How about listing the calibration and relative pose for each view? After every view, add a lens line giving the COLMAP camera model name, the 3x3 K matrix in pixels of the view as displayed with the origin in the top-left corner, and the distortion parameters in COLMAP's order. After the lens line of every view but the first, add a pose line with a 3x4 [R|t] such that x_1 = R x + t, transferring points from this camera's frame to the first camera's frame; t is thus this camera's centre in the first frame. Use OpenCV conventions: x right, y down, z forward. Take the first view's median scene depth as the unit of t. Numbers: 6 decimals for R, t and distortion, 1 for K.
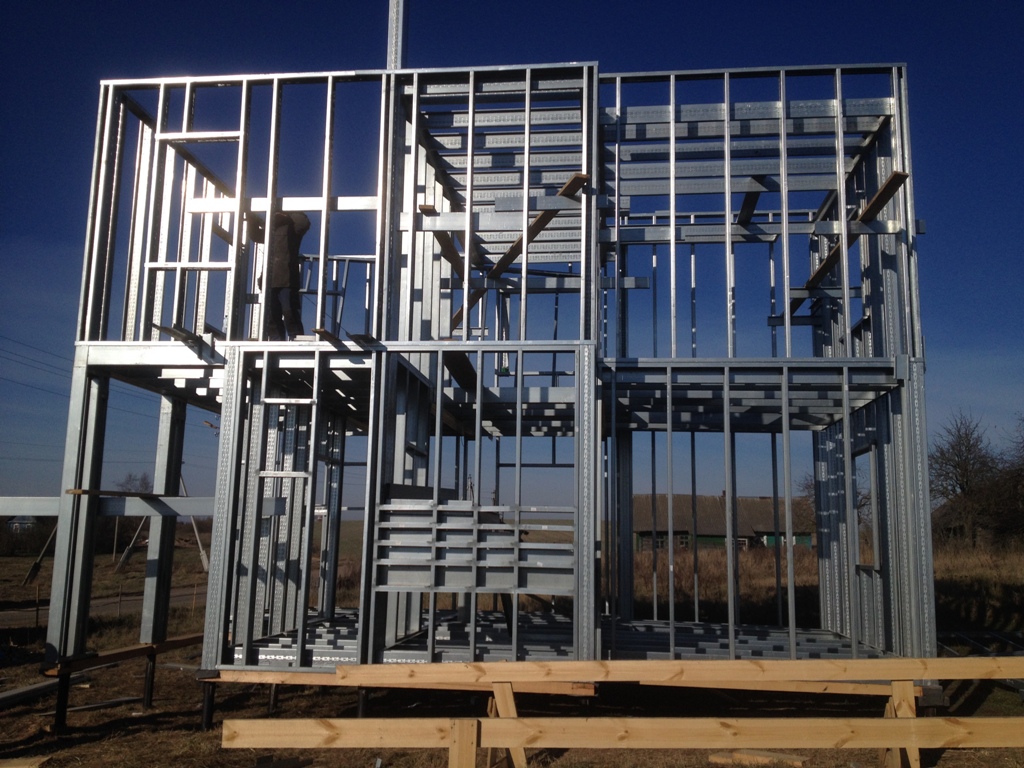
lens RADIAL K [[963.0, 0, 512.8], [0, 963.0, 383.0], [0, 0, 1]] dist [0.083230, 0.000000]
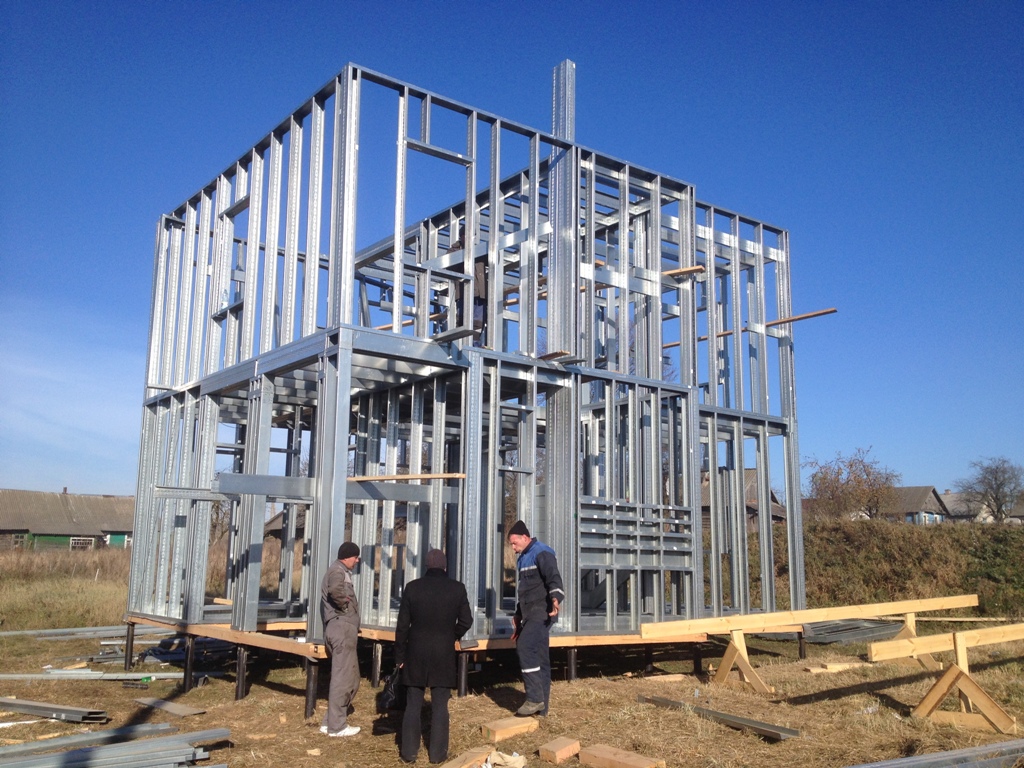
lens RADIAL K [[963.0, 0, 511.6], [0, 963.0, 384.9], [0, 0, 1]] dist [0.083230, 0.000000]
pose [[0.734733, 0.121161, 0.667448, -0.118250], [-0.121653, 0.991503, -0.046069, 0.005622], [-0.667359, -0.047349, 0.743230, 0.016896]]
